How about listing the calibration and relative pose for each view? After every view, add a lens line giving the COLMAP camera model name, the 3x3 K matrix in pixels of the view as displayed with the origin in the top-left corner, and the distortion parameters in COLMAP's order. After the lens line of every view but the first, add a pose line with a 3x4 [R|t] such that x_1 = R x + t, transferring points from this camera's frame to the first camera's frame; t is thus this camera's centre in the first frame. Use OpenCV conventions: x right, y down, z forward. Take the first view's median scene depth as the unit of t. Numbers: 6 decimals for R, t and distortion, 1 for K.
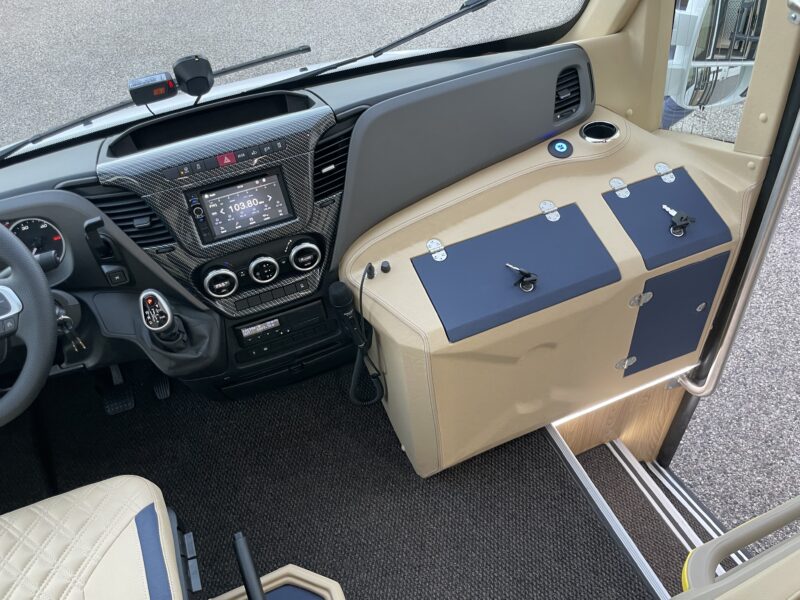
lens RADIAL K [[608.6, 0, 405.8], [0, 608.6, 296.9], [0, 0, 1]] dist [0.071753, -0.108103]
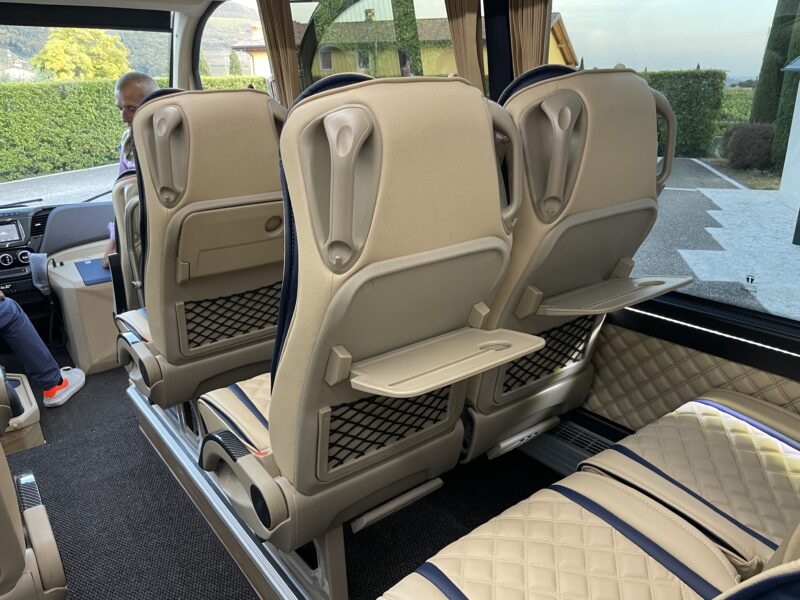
lens RADIAL K [[608.6, 0, 405.8], [0, 608.6, 296.9], [0, 0, 1]] dist [0.071753, -0.108103]
pose [[0.962863, -0.028817, 0.268447, 0.669881], [0.143347, 0.897136, -0.417850, 1.386145], [-0.228793, 0.440814, 0.867950, -1.516349]]
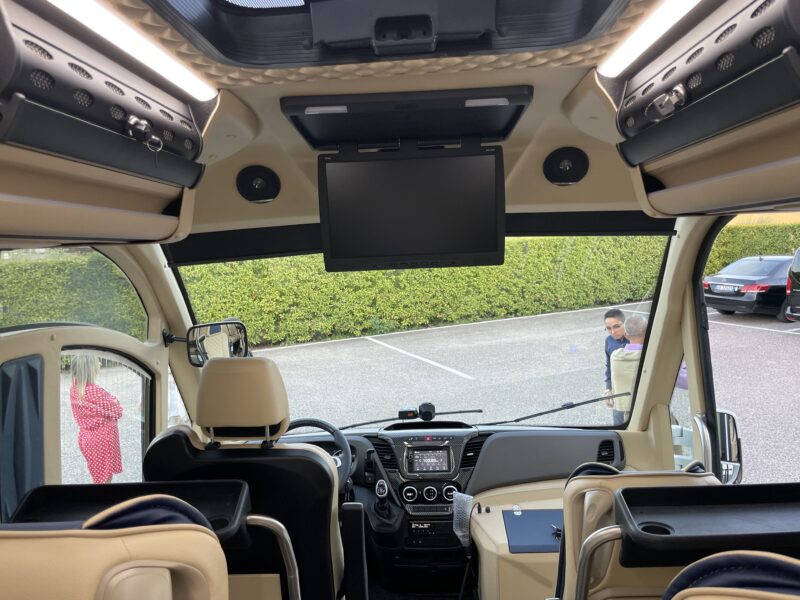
lens RADIAL K [[608.6, 0, 405.8], [0, 608.6, 296.9], [0, 0, 1]] dist [0.071753, -0.108103]
pose [[0.915198, 0.083079, -0.394347, 0.470167], [-0.306276, 0.779365, -0.546612, 0.607638], [0.261929, 0.621038, 0.738719, -1.014002]]
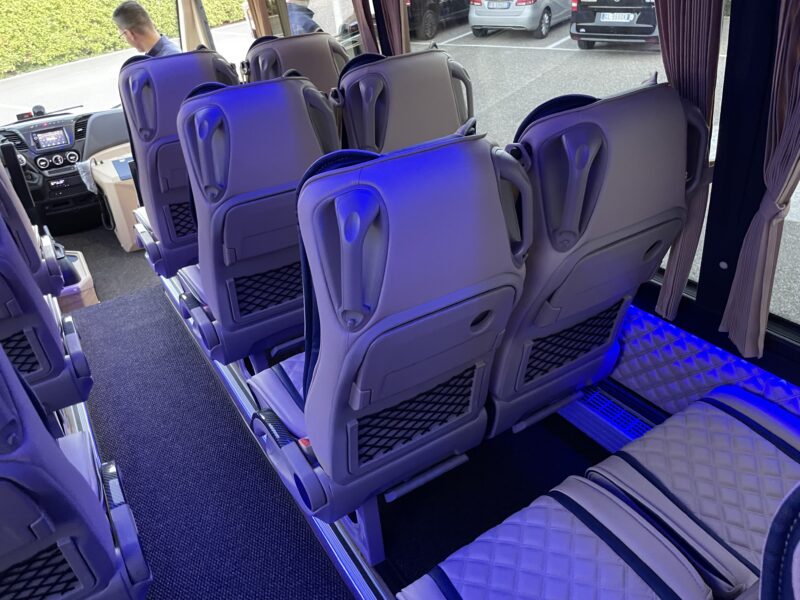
lens RADIAL K [[616.8, 0, 401.8], [0, 616.8, 284.7], [0, 0, 1]] dist [0.071025, -0.104813]
pose [[0.985425, -0.068648, 0.155644, 0.969763], [0.107624, 0.960155, -0.257915, 1.588989], [-0.131738, 0.270907, 0.953549, -2.131736]]
